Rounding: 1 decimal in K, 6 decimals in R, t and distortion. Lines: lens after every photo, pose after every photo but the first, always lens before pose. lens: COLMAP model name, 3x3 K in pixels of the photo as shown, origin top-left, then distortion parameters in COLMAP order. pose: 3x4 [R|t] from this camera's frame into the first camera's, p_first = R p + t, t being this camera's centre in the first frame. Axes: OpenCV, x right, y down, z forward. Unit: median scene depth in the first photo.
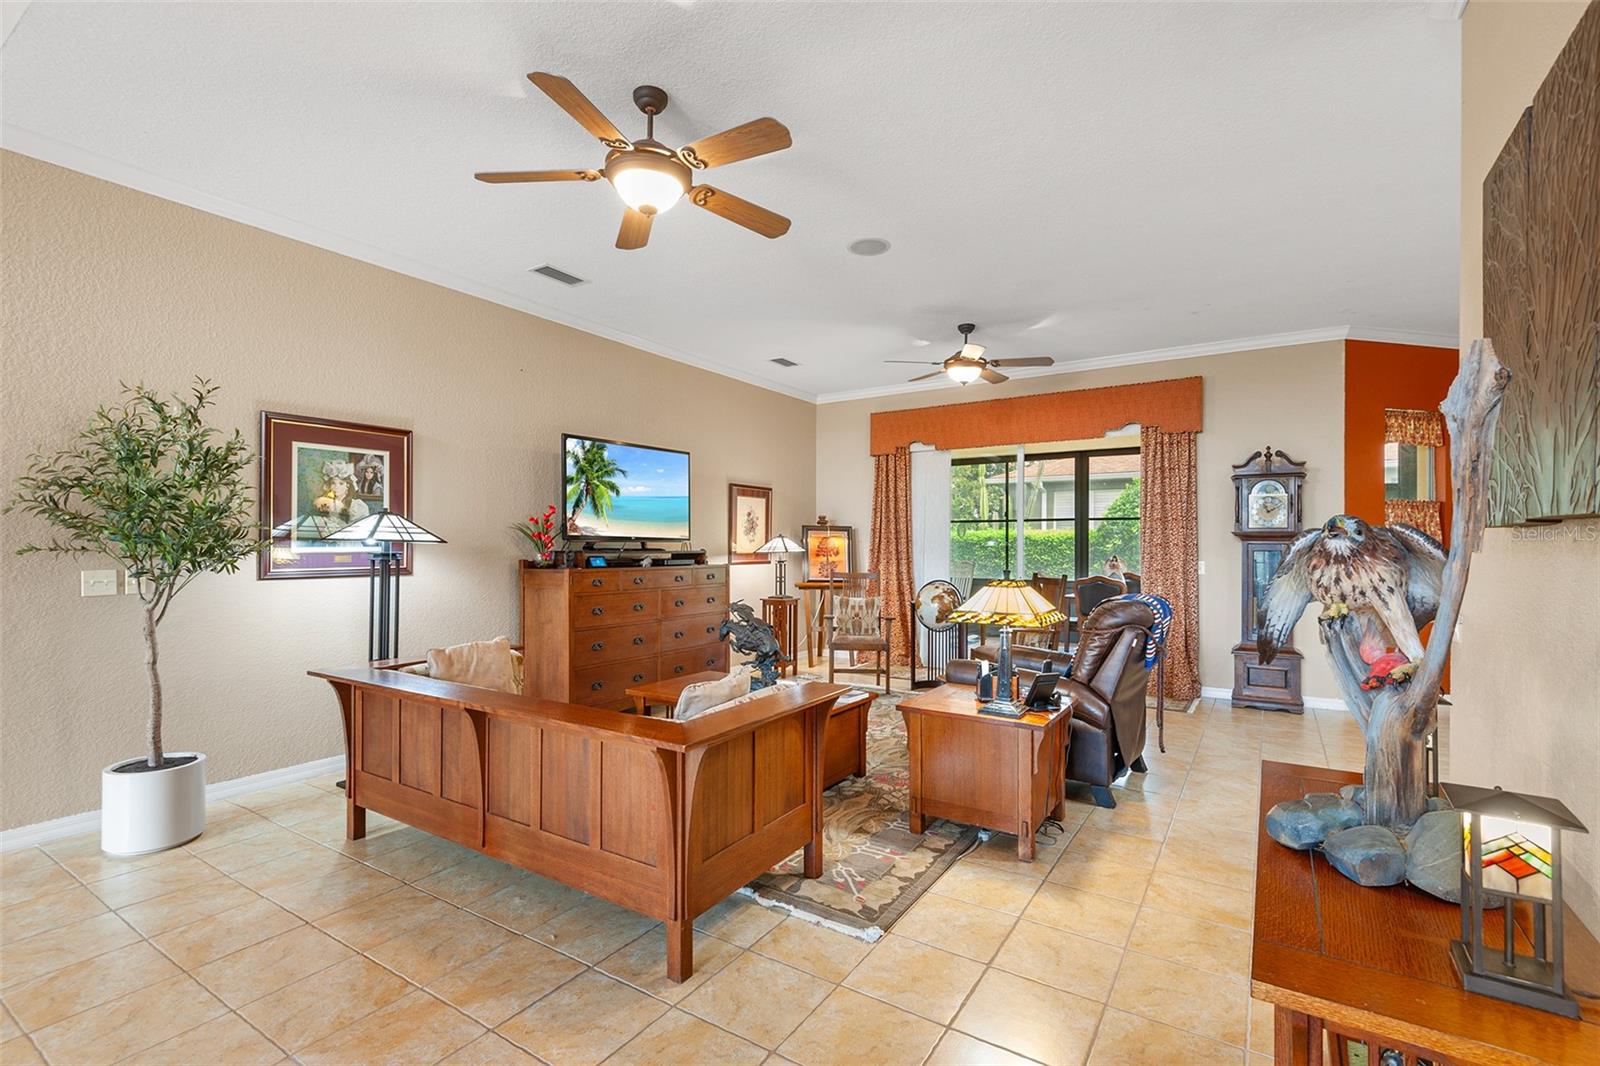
lens RADIAL K [[721.4, 0, 792.4], [0, 721.4, 543.0], [0, 0, 1]] dist [0.032341, -0.017707]
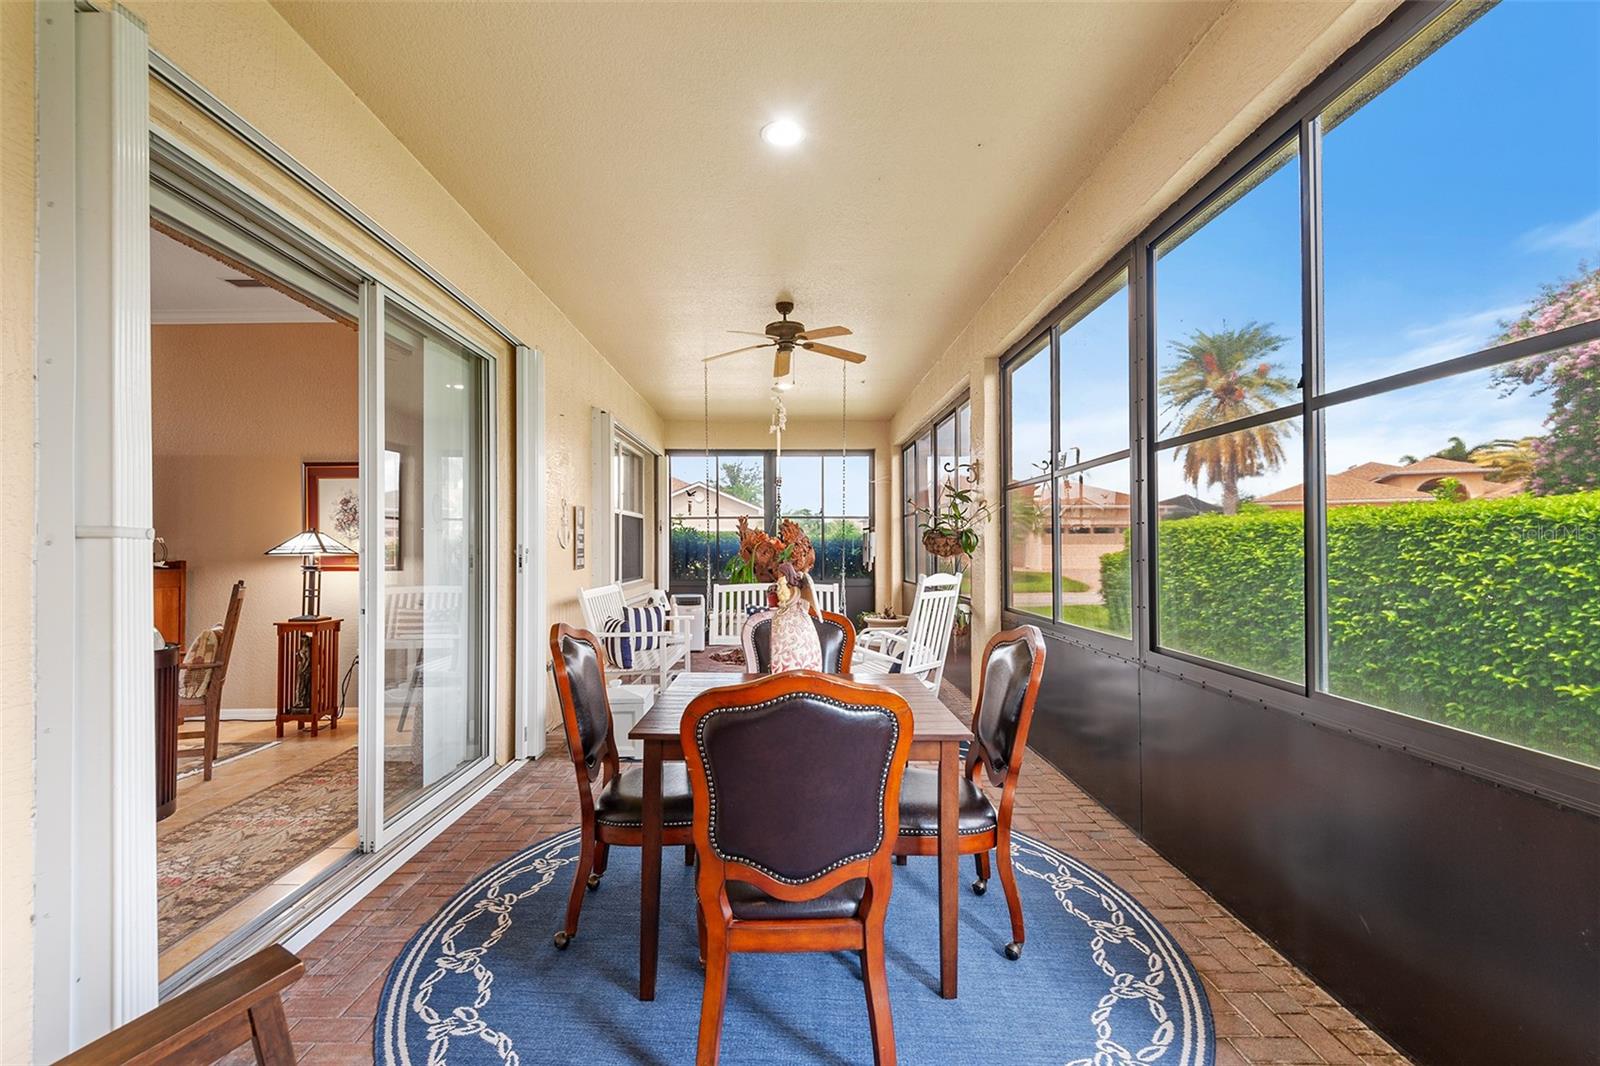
lens RADIAL K [[727.5, 0, 793.0], [0, 727.5, 545.5], [0, 0, 1]] dist [0.031543, -0.019032]
pose [[0.557478, -0.006343, -0.830167, 1.027125], [0.009256, 0.999956, -0.001425, 0.012247], [0.830140, -0.006890, 0.557513, 1.228332]]
